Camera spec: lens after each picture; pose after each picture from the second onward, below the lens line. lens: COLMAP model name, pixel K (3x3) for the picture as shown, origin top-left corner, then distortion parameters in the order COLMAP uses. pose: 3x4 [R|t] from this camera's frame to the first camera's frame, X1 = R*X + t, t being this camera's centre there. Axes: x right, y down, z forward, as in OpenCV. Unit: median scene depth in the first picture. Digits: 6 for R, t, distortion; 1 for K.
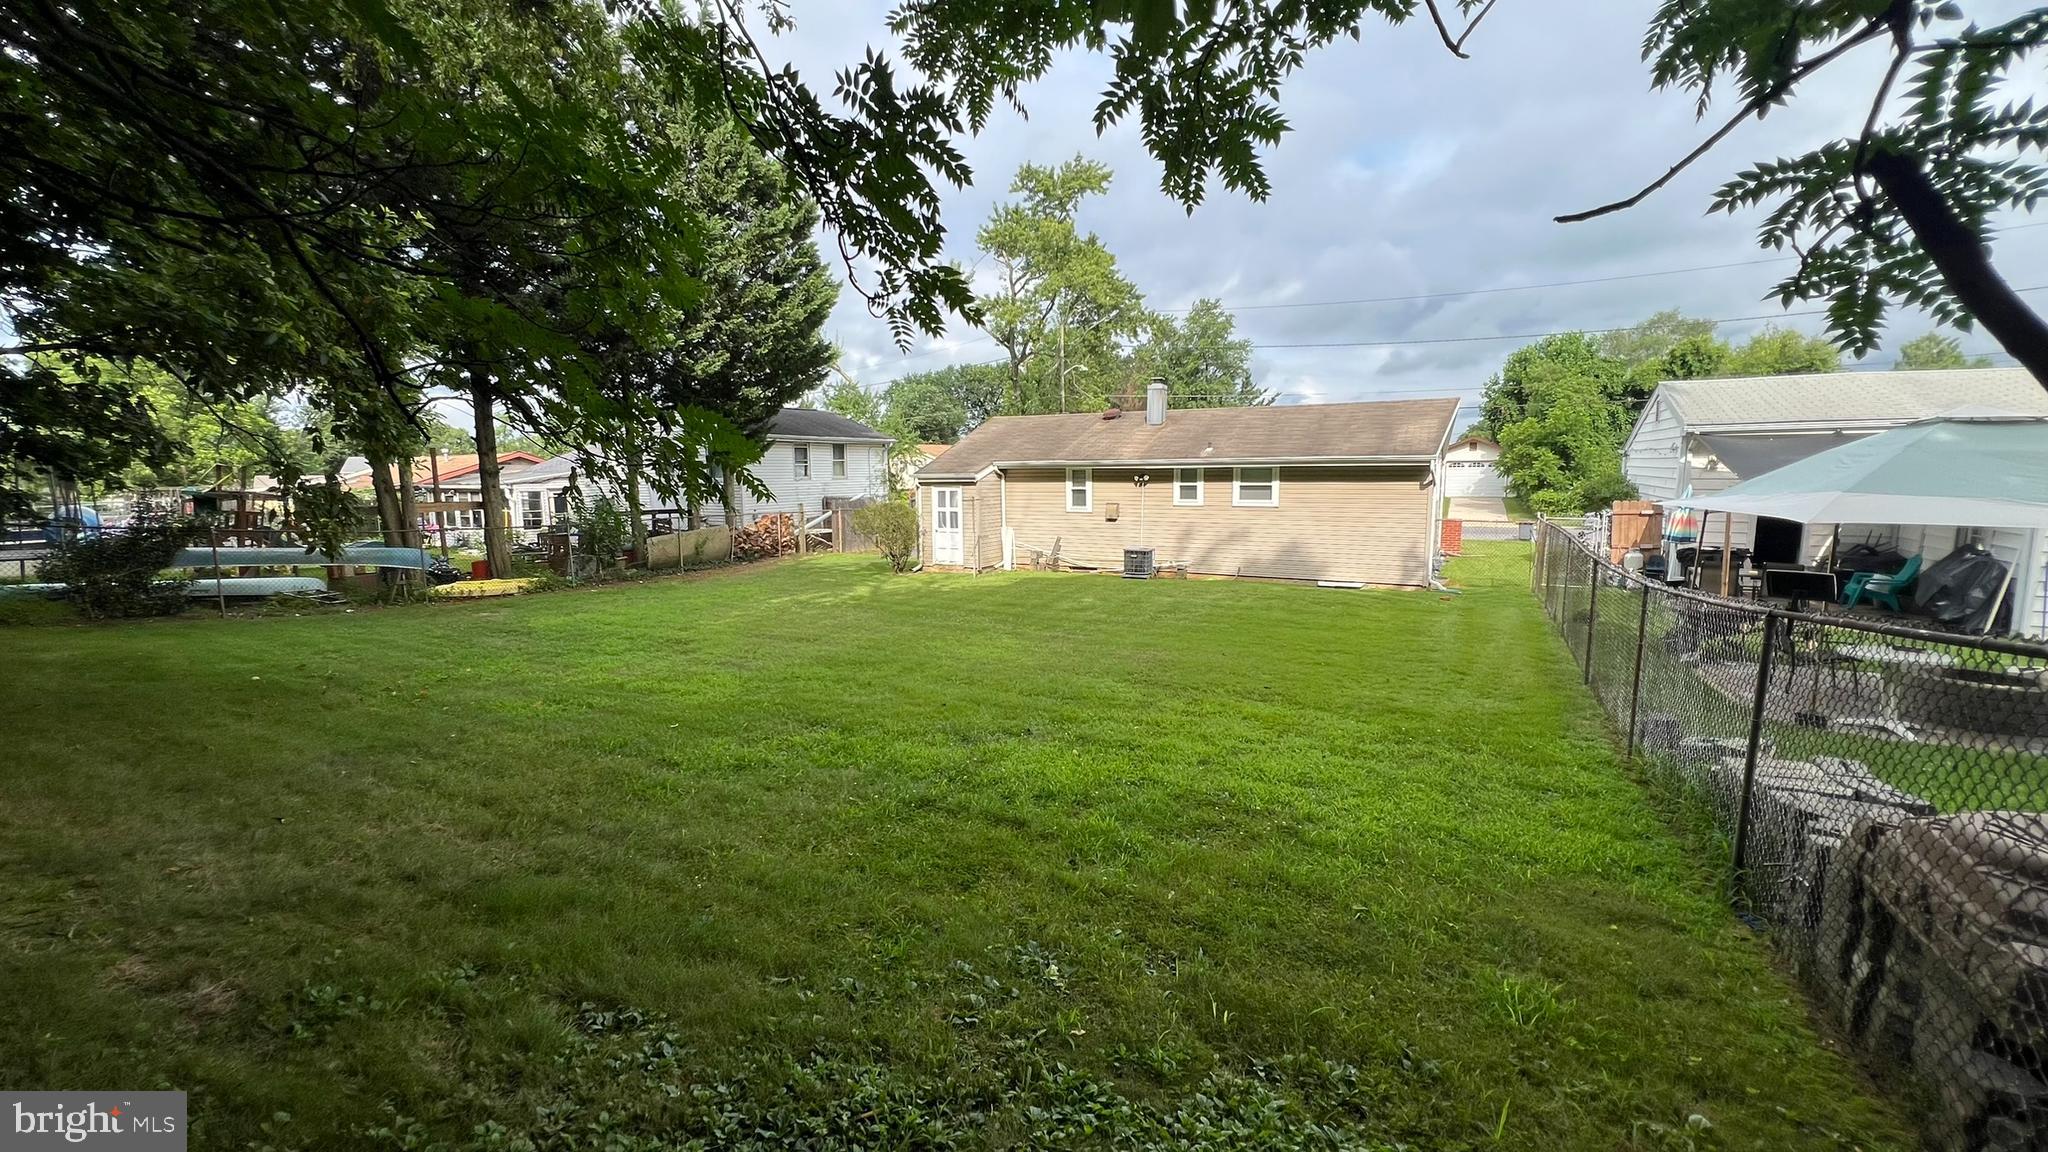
lens RADIAL K [[812.6, 0, 1024.0], [0, 812.6, 576.0], [0, 0, 1]] dist [0.002428, 0.000208]
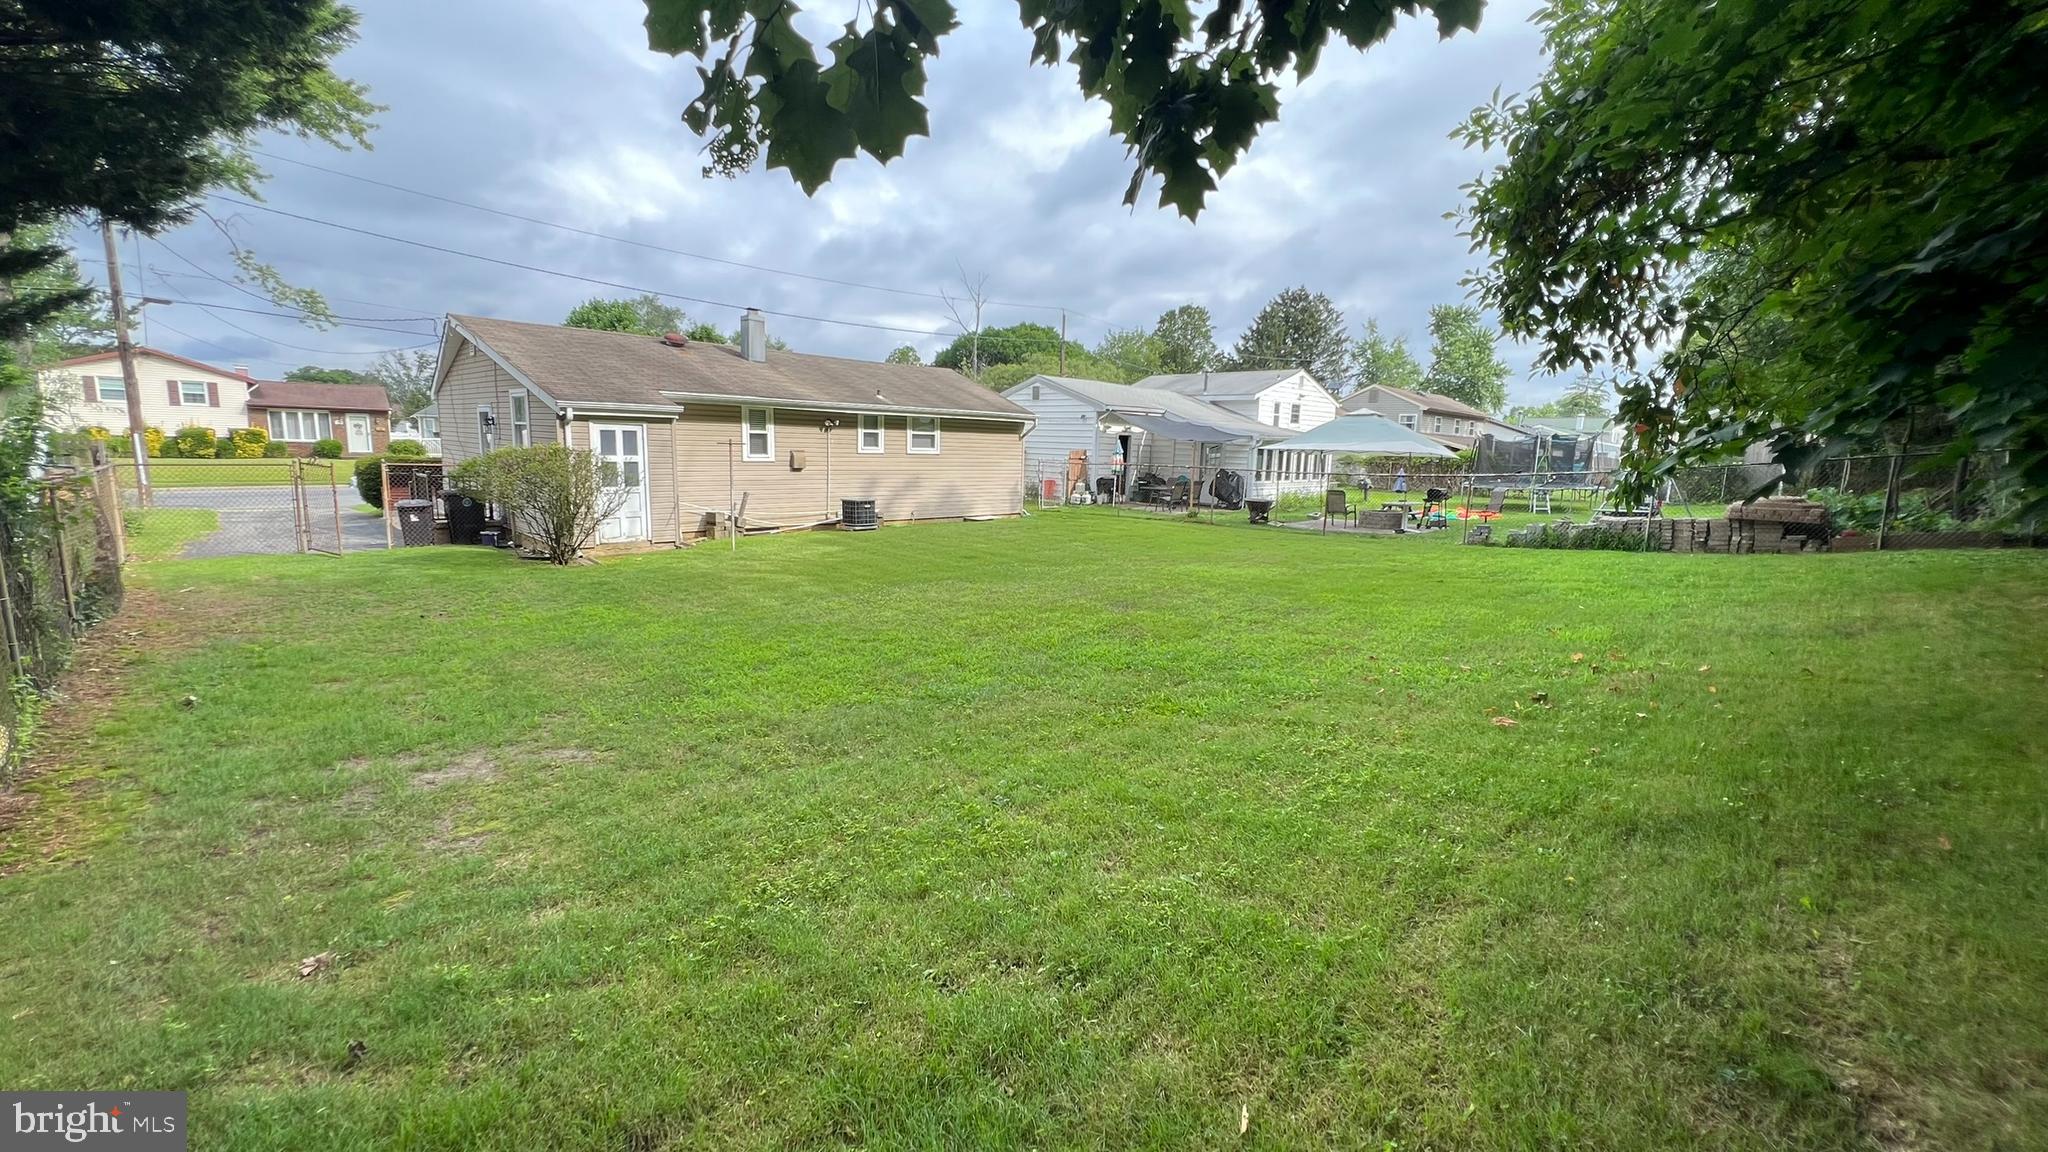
lens RADIAL K [[812.6, 0, 1024.0], [0, 812.6, 576.0], [0, 0, 1]] dist [0.002428, 0.000208]
pose [[0.310977, -0.143851, 0.939468, -0.676902], [0.077921, 0.989011, 0.125644, -0.048617], [-0.947218, 0.034131, 0.318769, 0.513758]]
